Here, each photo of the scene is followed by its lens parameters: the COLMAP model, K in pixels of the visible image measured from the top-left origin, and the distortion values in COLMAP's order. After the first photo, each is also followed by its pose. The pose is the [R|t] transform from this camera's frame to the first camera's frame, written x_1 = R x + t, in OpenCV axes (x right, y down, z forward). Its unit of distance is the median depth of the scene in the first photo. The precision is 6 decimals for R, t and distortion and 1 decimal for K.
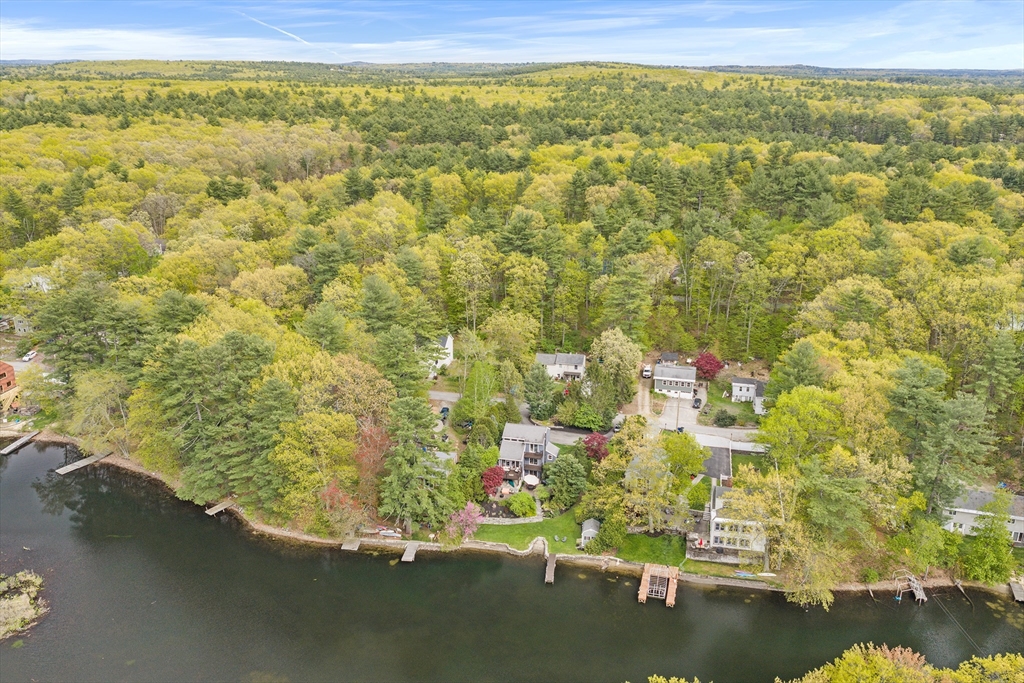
lens RADIAL K [[858.2, 0, 512.0], [0, 858.2, 341.5], [0, 0, 1]] dist [0.008405, -0.005623]
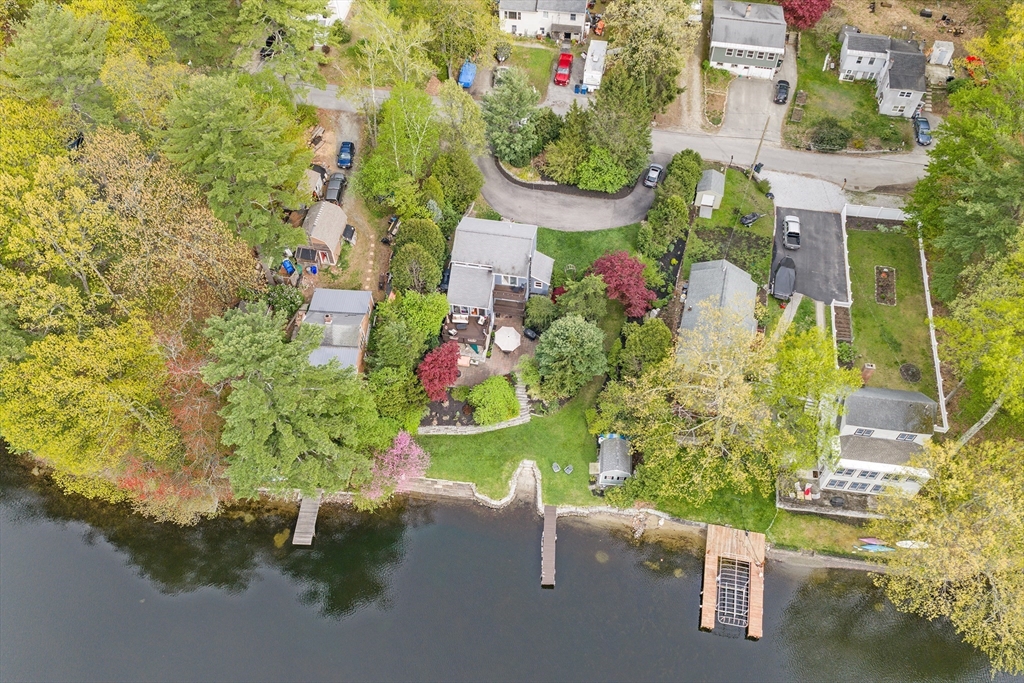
lens RADIAL K [[858.2, 0, 512.0], [0, 858.2, 341.5], [0, 0, 1]] dist [0.008405, -0.005623]
pose [[0.998230, -0.052655, 0.027644, 0.010159], [0.025899, 0.803345, 0.594950, -0.187849], [-0.053535, -0.593181, 0.803287, 0.576298]]
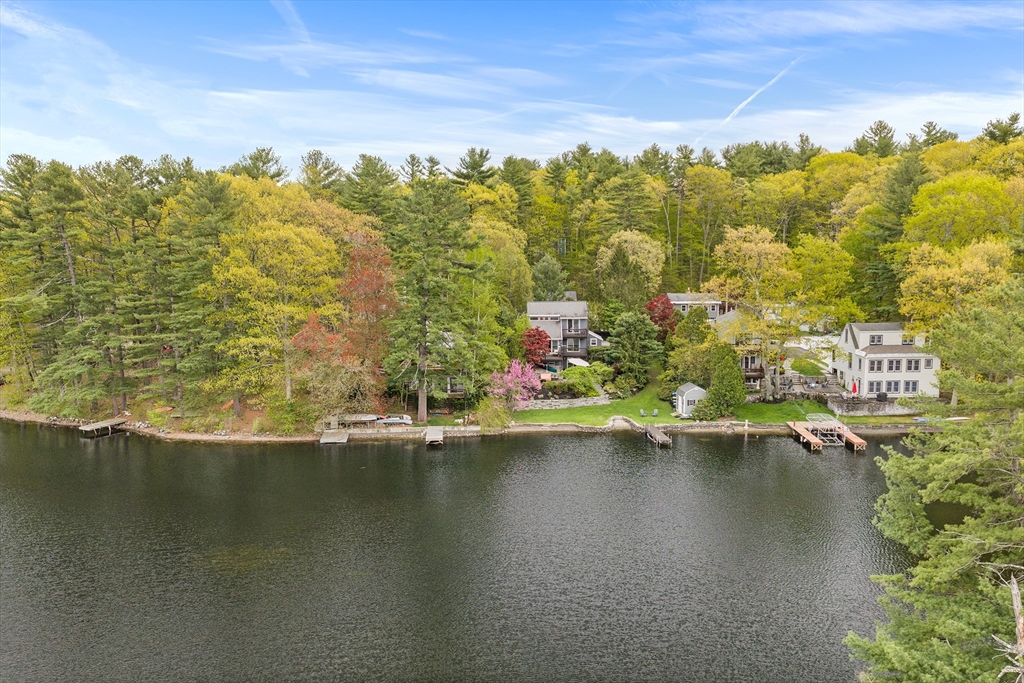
lens RADIAL K [[858.2, 0, 512.0], [0, 858.2, 341.5], [0, 0, 1]] dist [0.008405, -0.005623]
pose [[0.981243, -0.036392, 0.189309, -0.173529], [0.075629, 0.975964, -0.204390, 0.302034], [-0.177321, 0.214874, 0.960410, 0.354630]]
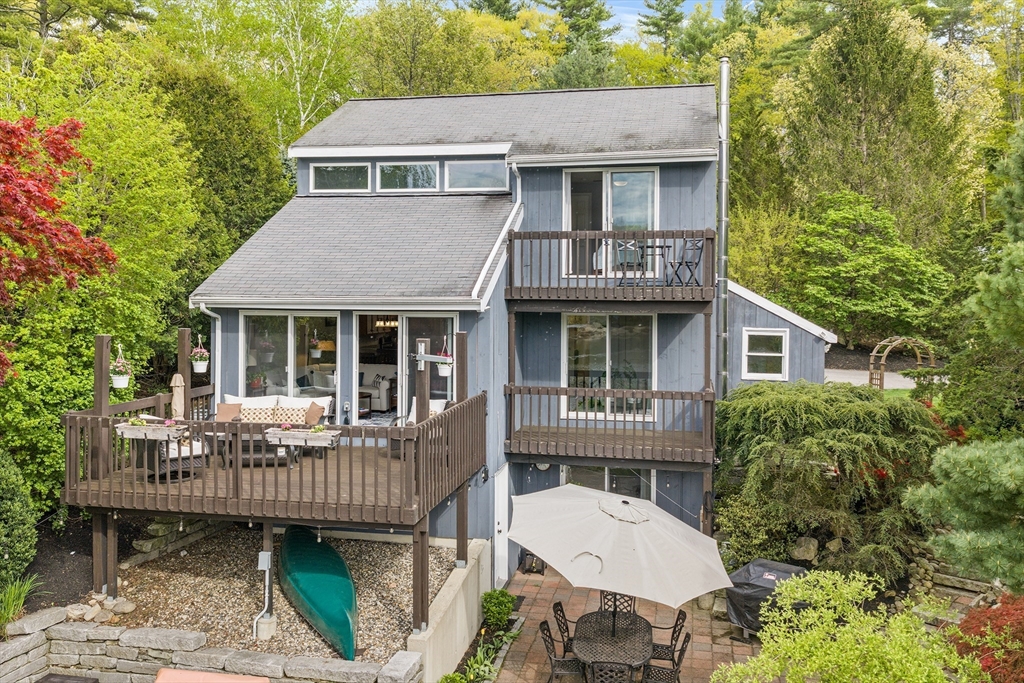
lens RADIAL K [[858.2, 0, 512.0], [0, 858.2, 341.5], [0, 0, 1]] dist [0.008405, -0.005623]
pose [[0.999768, -0.002574, 0.021375, 0.013673], [0.007981, 0.966403, -0.256908, 0.174455], [-0.019996, 0.257019, 0.966200, 0.989107]]
